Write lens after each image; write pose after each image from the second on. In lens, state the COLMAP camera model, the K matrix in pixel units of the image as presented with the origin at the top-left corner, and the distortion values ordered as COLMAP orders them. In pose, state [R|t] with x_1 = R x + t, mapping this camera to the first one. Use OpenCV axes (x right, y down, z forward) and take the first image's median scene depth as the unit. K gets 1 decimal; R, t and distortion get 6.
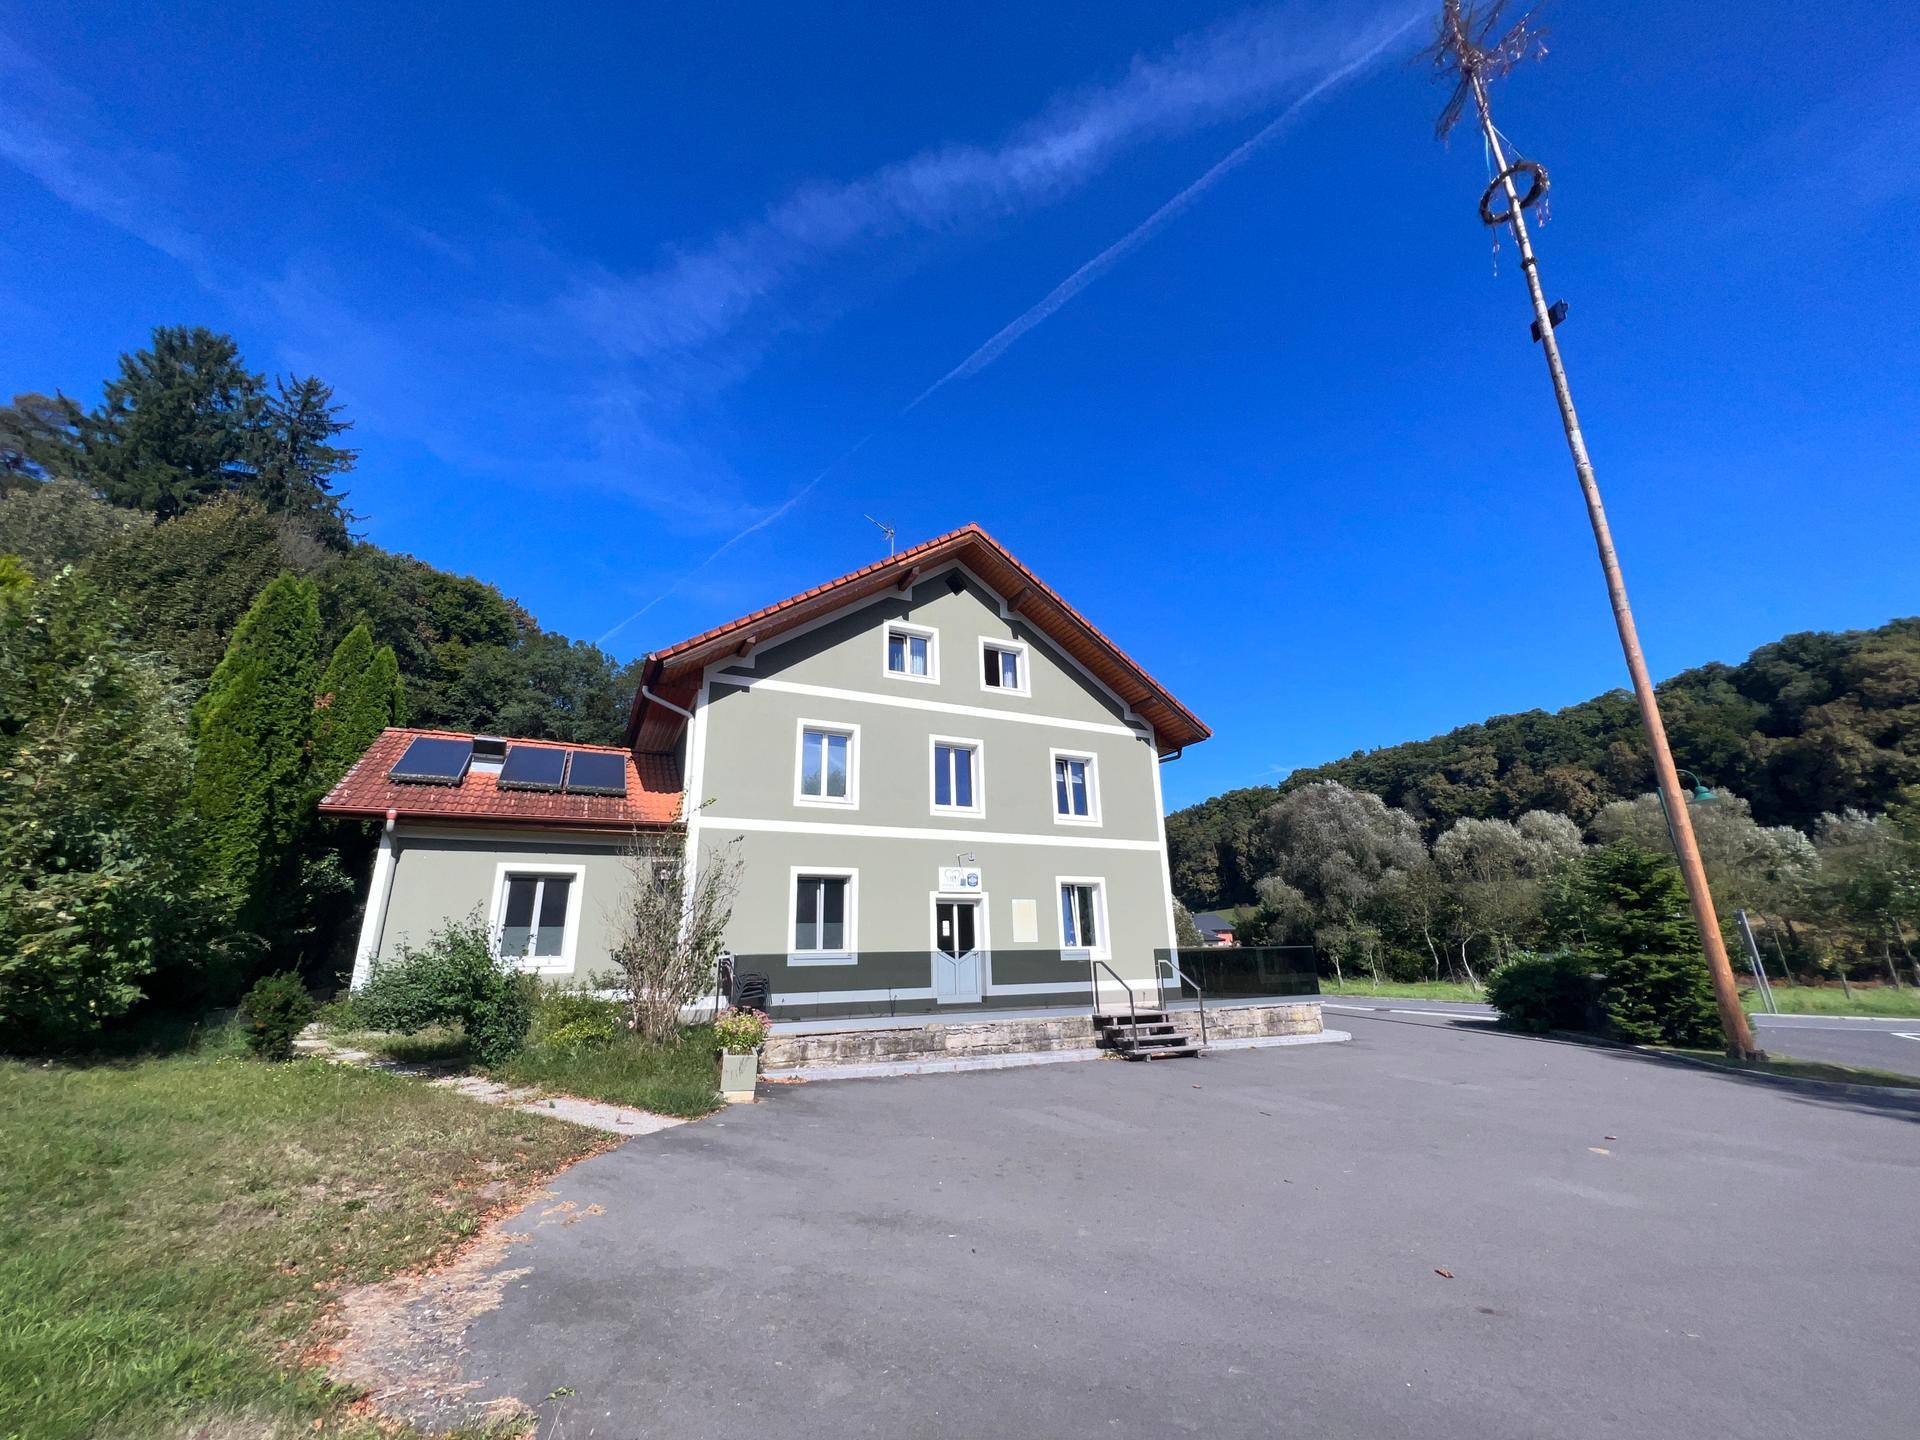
lens RADIAL K [[780.4, 0, 947.6], [0, 780.4, 716.5], [0, 0, 1]] dist [-0.002003, 0.000906]
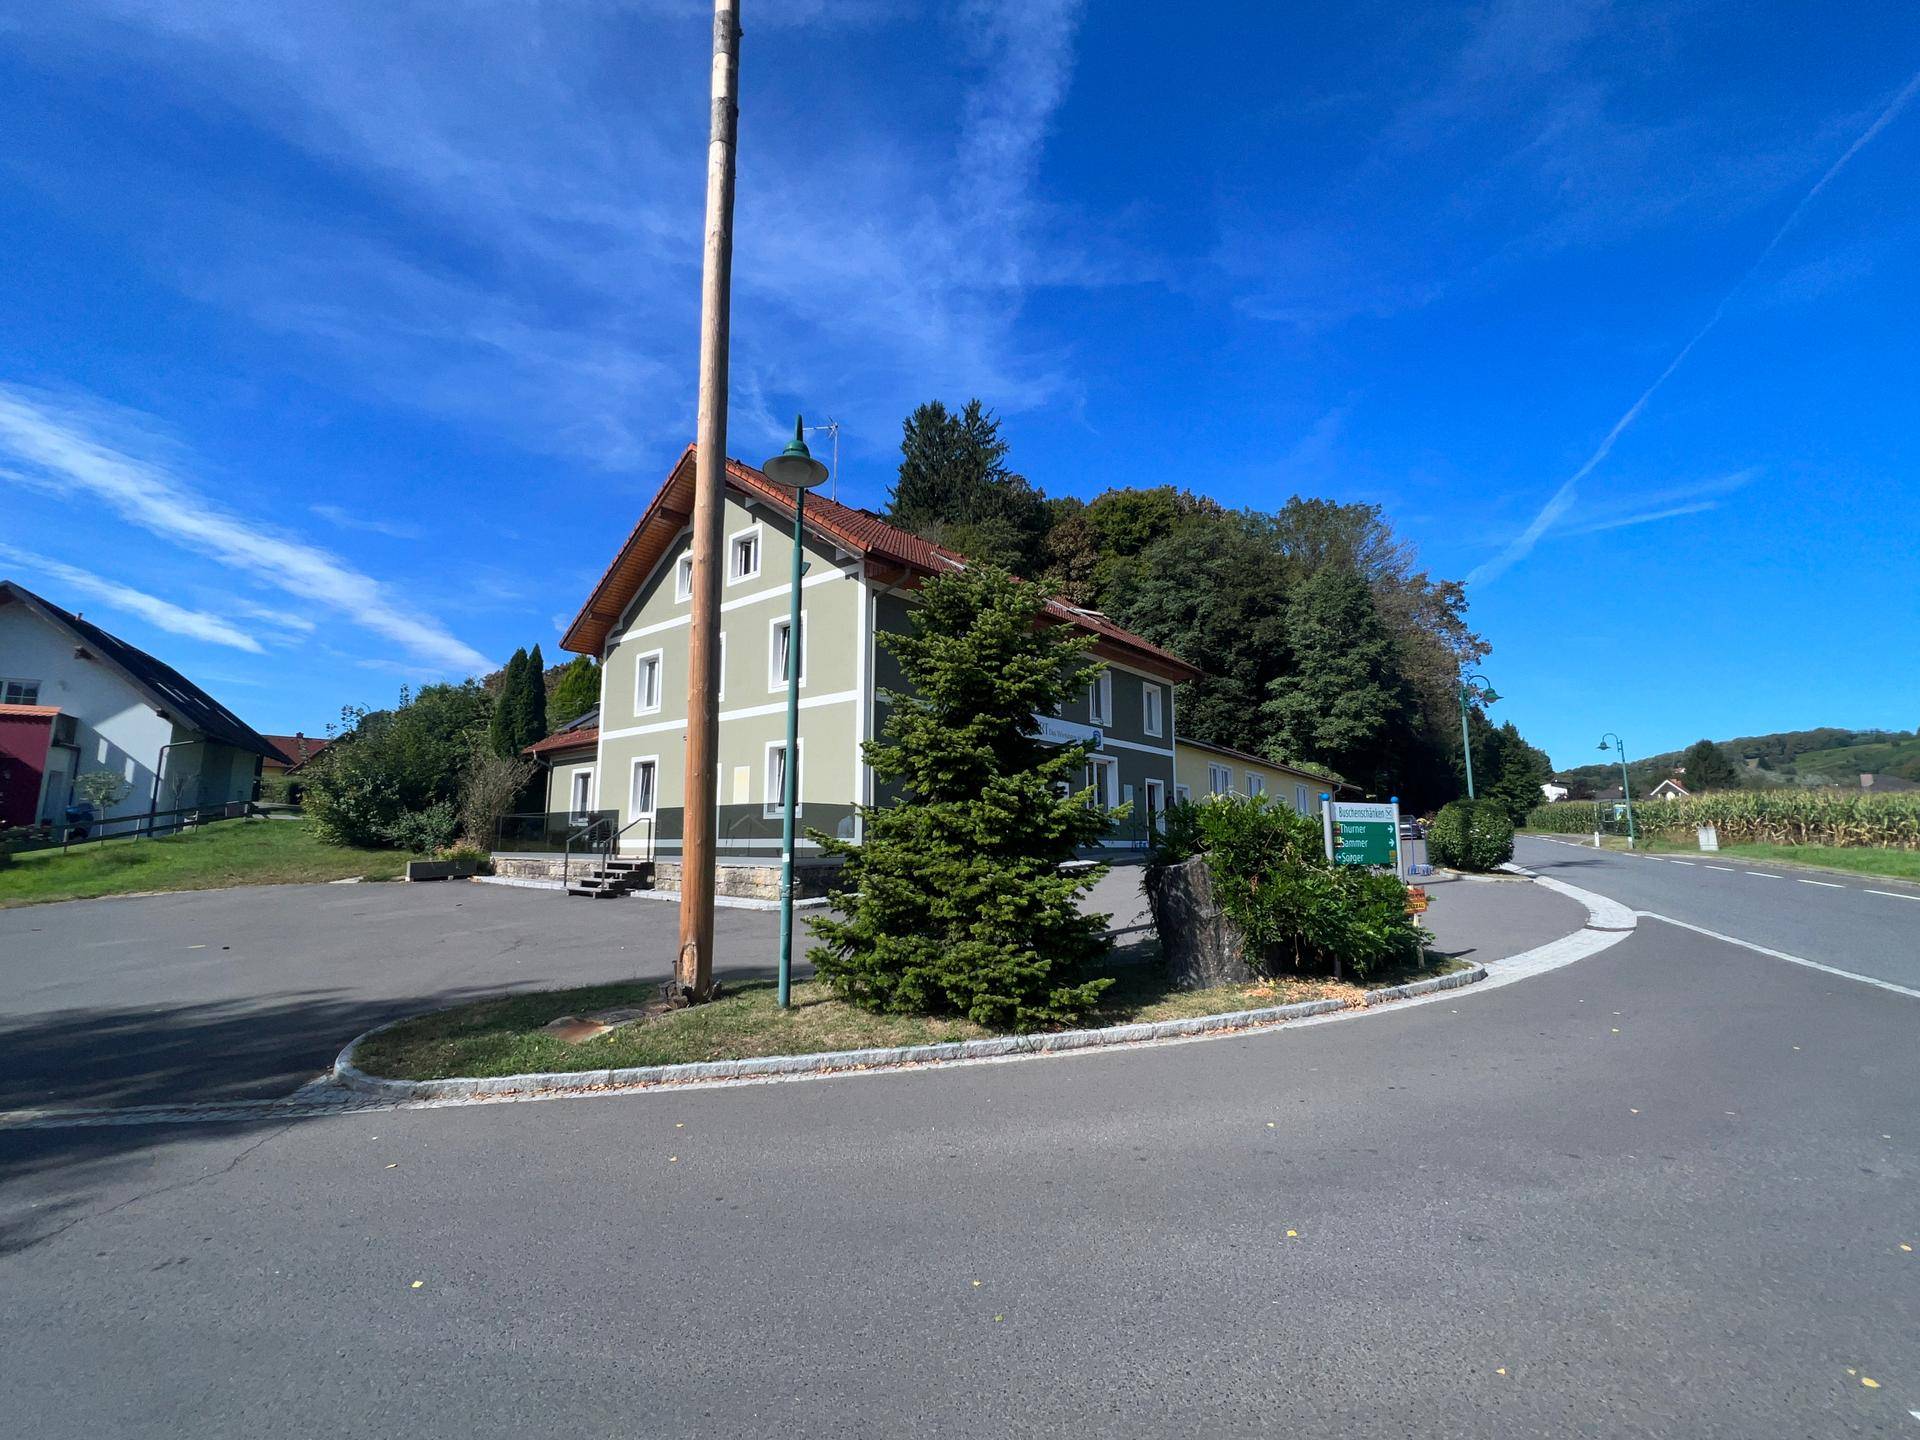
lens RADIAL K [[833.3, 0, 954.3], [0, 833.3, 721.9], [0, 0, 1]] dist [-0.000690, 0.000132]
pose [[0.412982, -0.107674, -0.904352, 1.528264], [0.269760, 0.962890, 0.008545, 0.285187], [0.869871, -0.247487, 0.426703, 0.898879]]
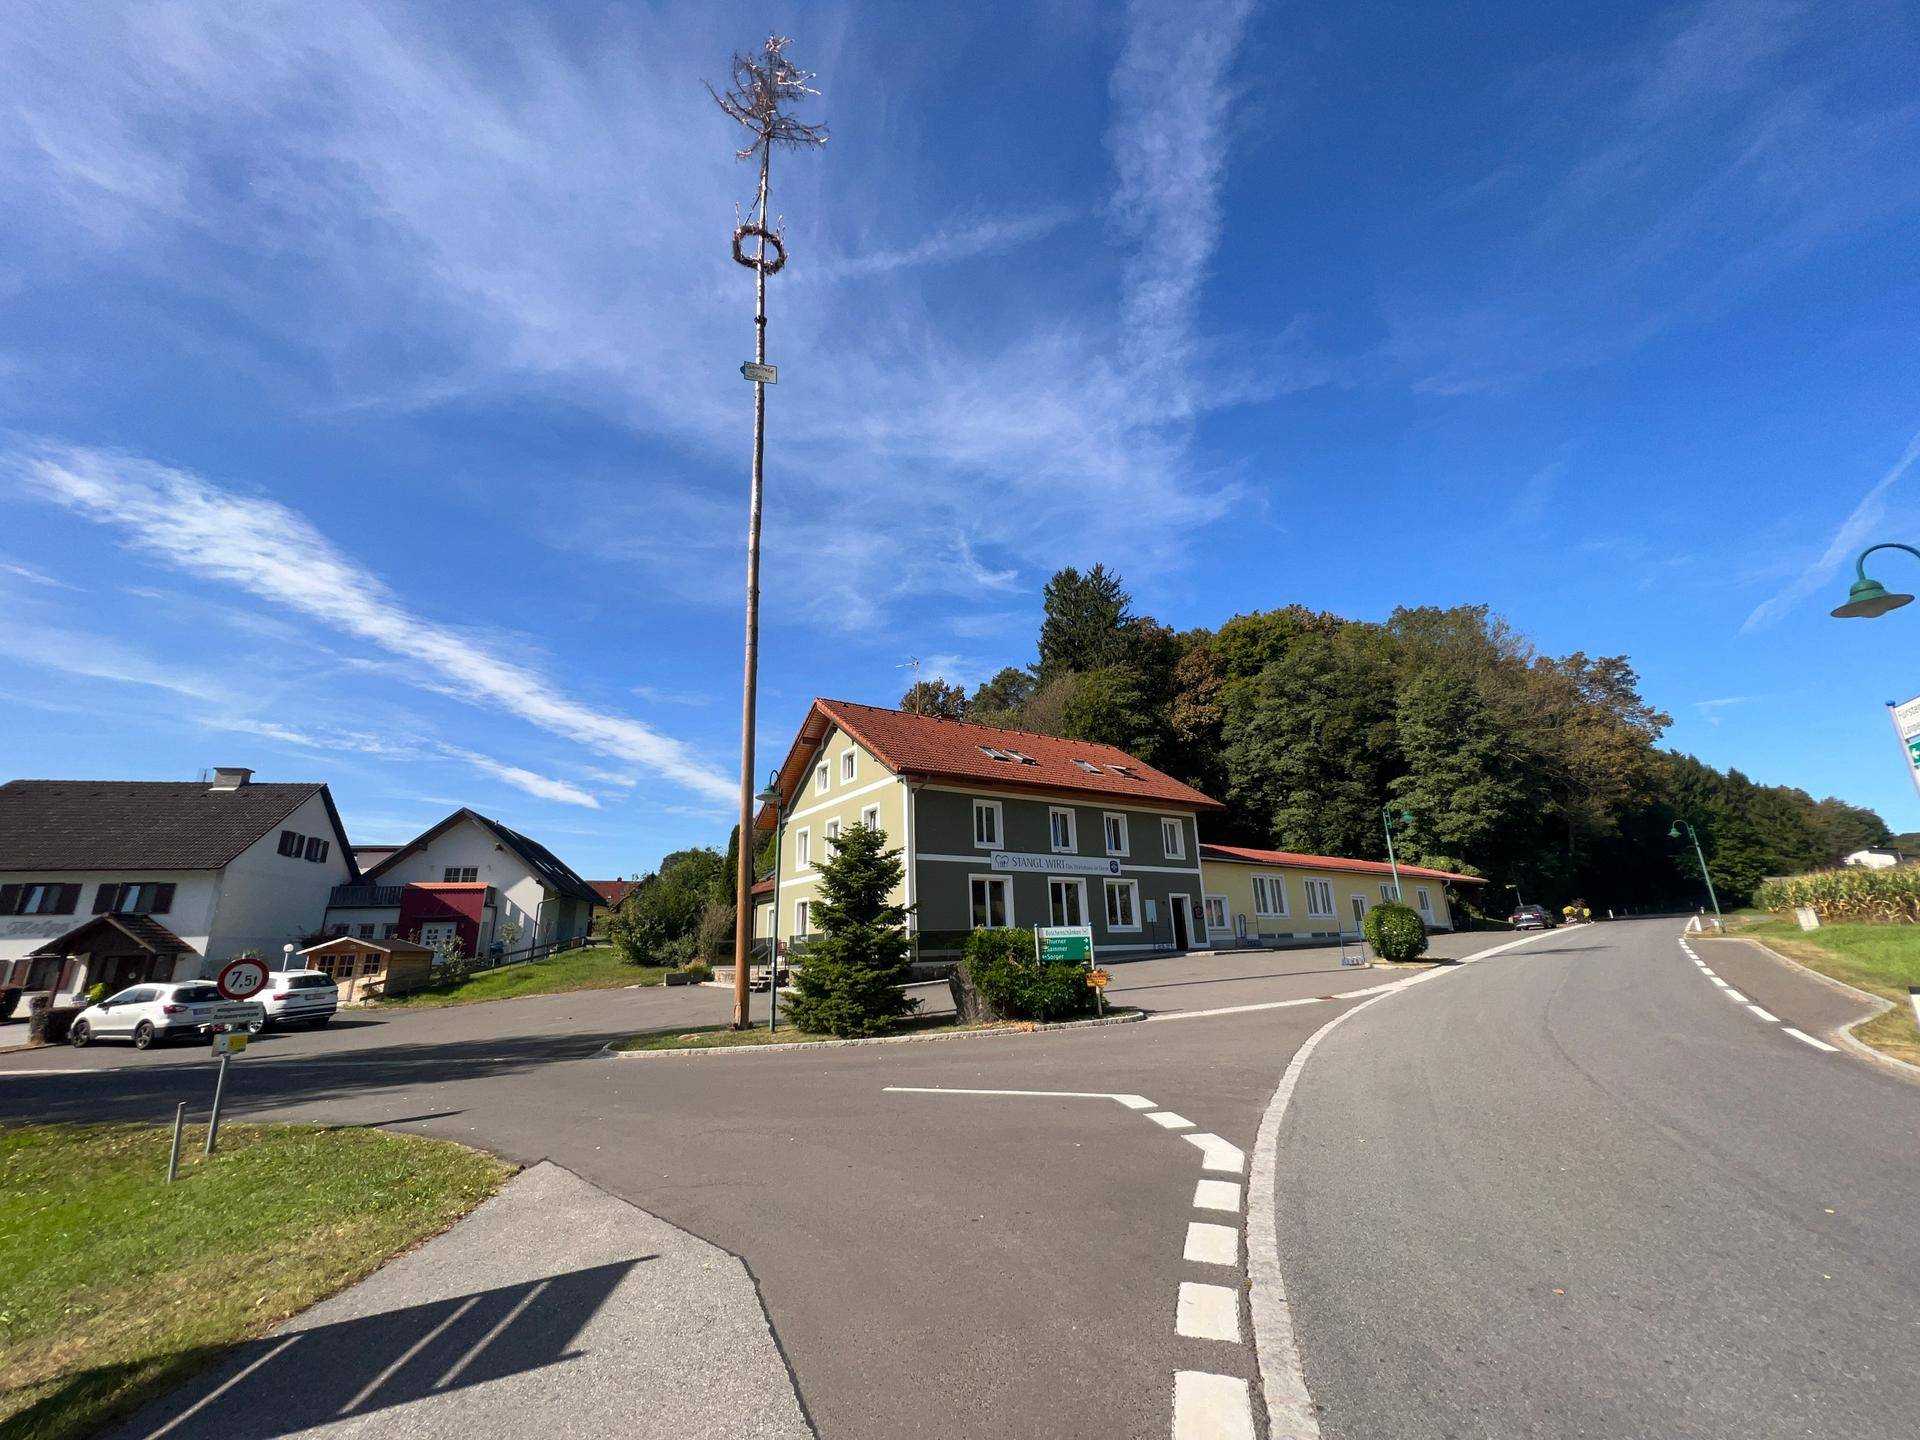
lens RADIAL K [[780.4, 0, 958.1], [0, 780.4, 712.2], [0, 0, 1]] dist [-0.002003, 0.000906]
pose [[0.149367, -0.272894, -0.950378, 2.208516], [0.329300, 0.920021, -0.212422, 0.336329], [0.932336, -0.281230, 0.227284, 1.106899]]
